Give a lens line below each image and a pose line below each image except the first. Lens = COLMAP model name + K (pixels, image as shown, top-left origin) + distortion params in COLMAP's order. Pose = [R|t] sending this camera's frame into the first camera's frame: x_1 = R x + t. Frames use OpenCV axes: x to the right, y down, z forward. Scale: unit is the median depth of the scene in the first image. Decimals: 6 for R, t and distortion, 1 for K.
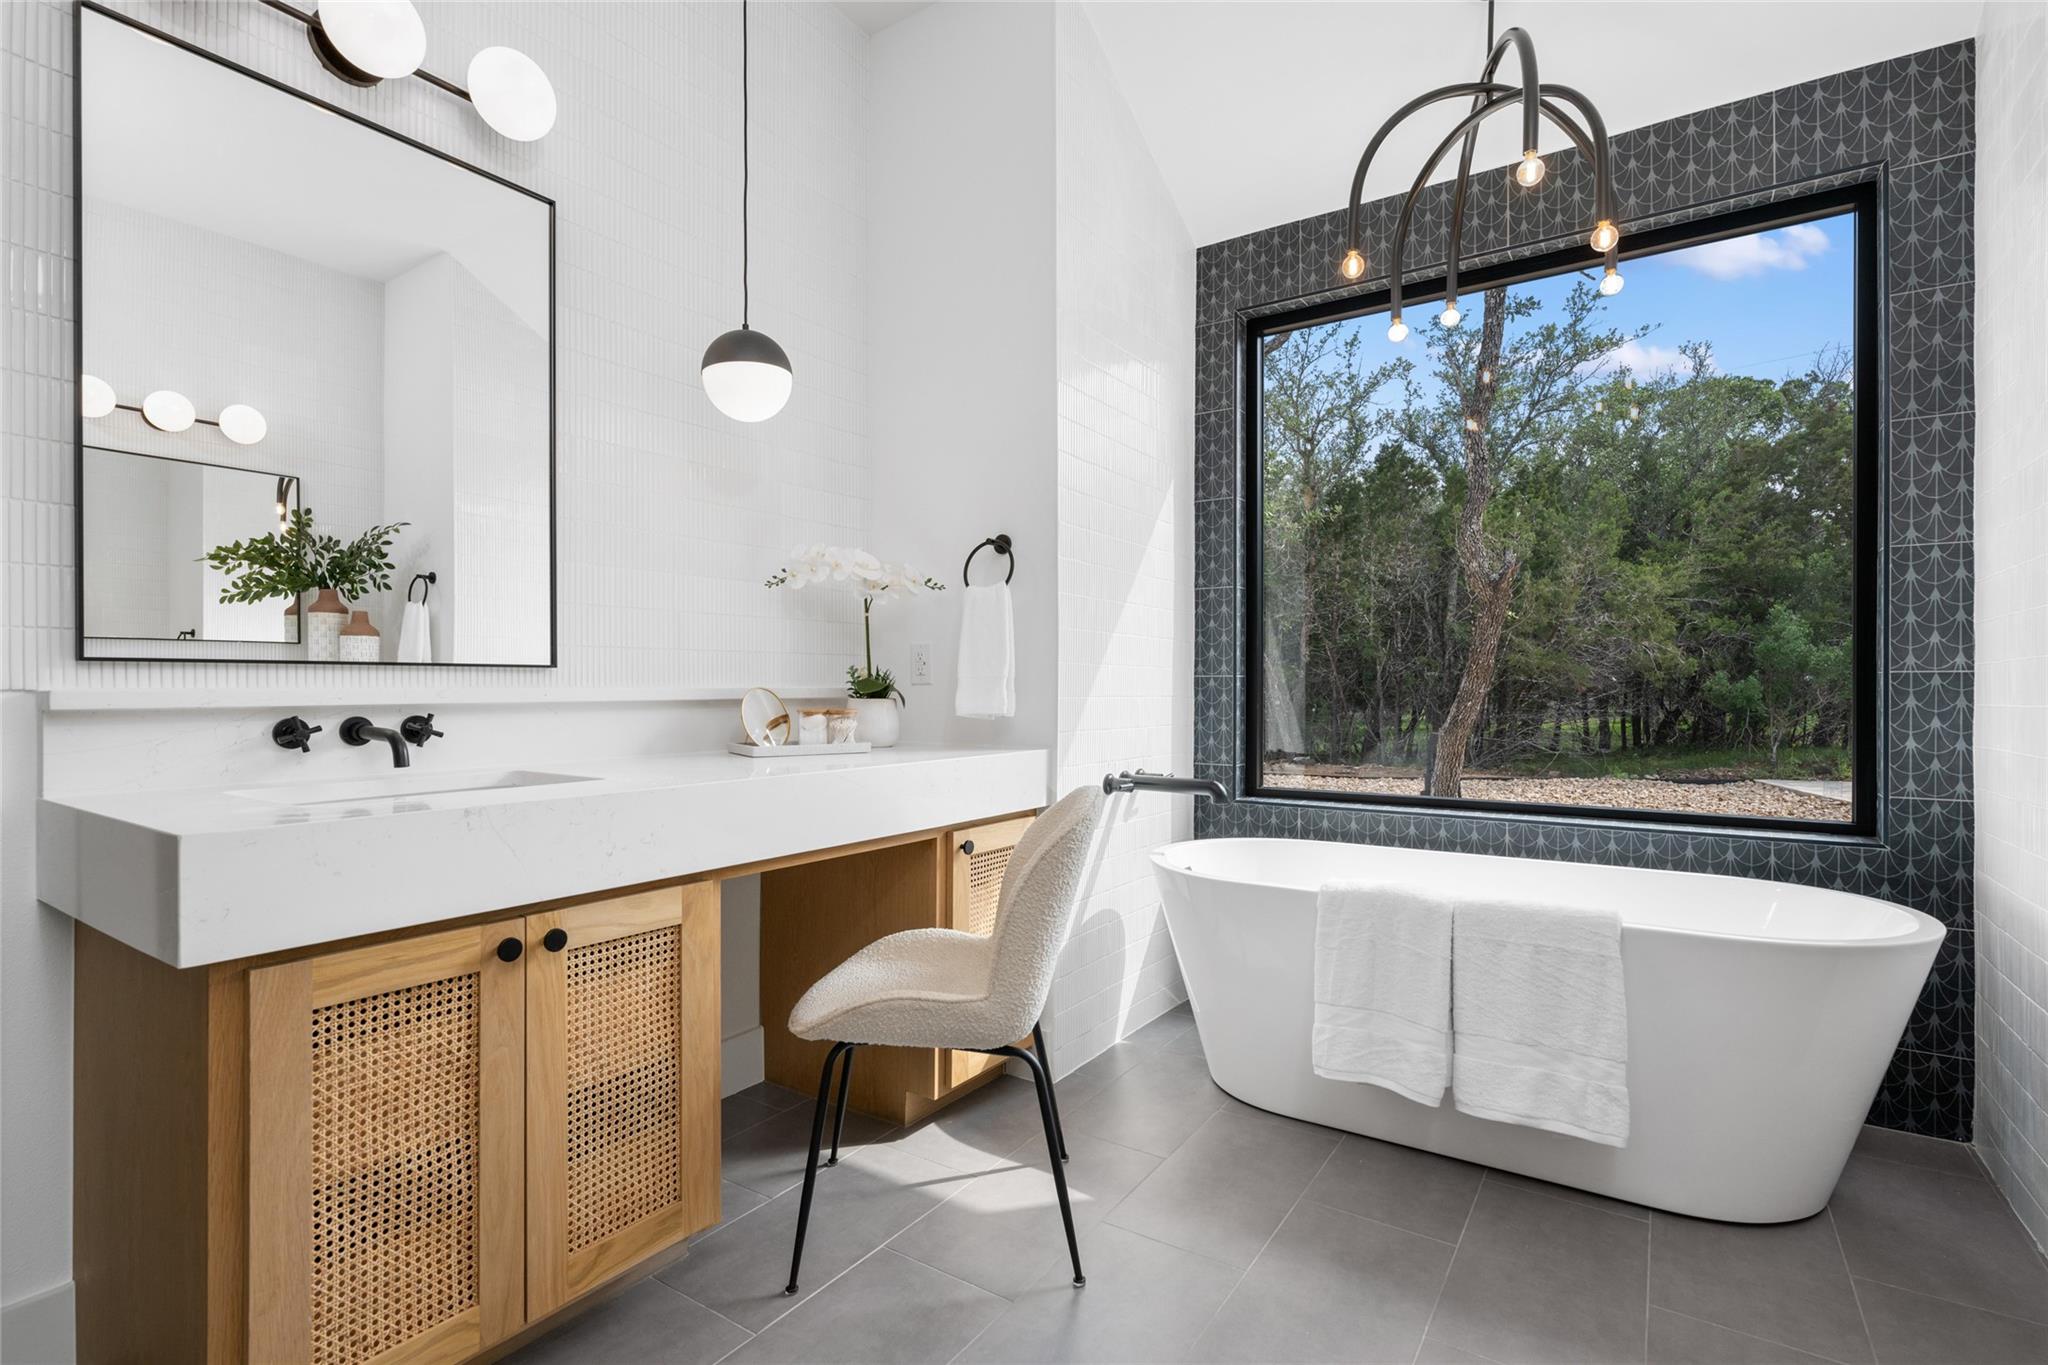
lens RADIAL K [[980.4, 0, 1023.6], [0, 980.4, 683.9], [0, 0, 1]] dist [-0.000934, -0.000125]
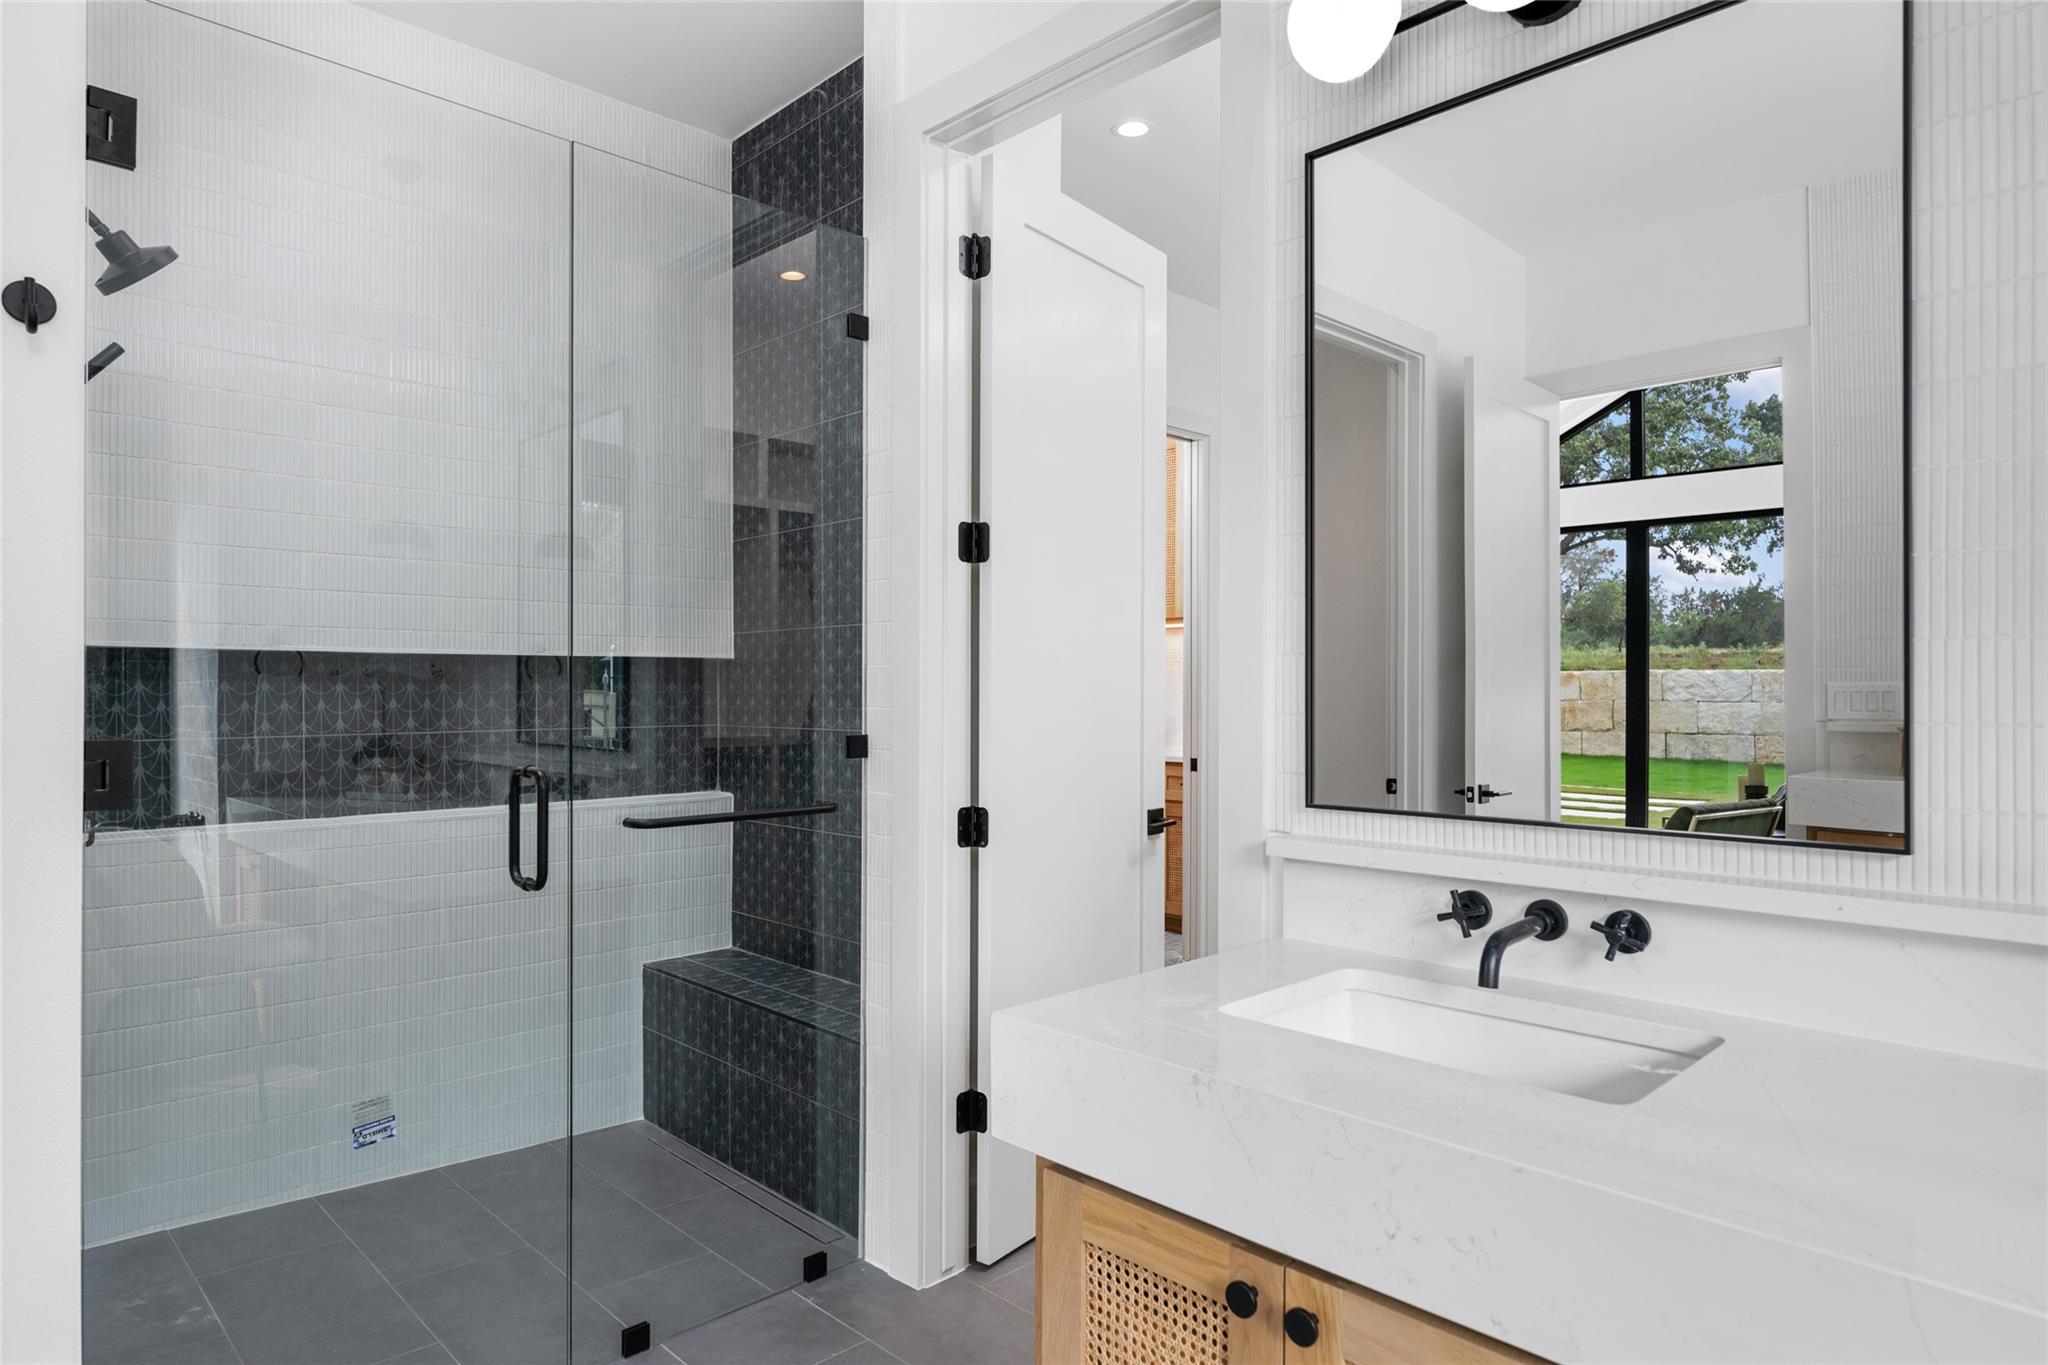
lens RADIAL K [[1201.2, 0, 1024.1], [0, 1201.2, 682.6], [0, 0, 1]] dist [-0.000597, -0.000179]
pose [[-0.197008, -0.003649, -0.980395, 0.326254], [-0.001779, 0.999993, -0.003364, -0.154672], [0.980400, 0.001081, -0.197013, 0.994798]]
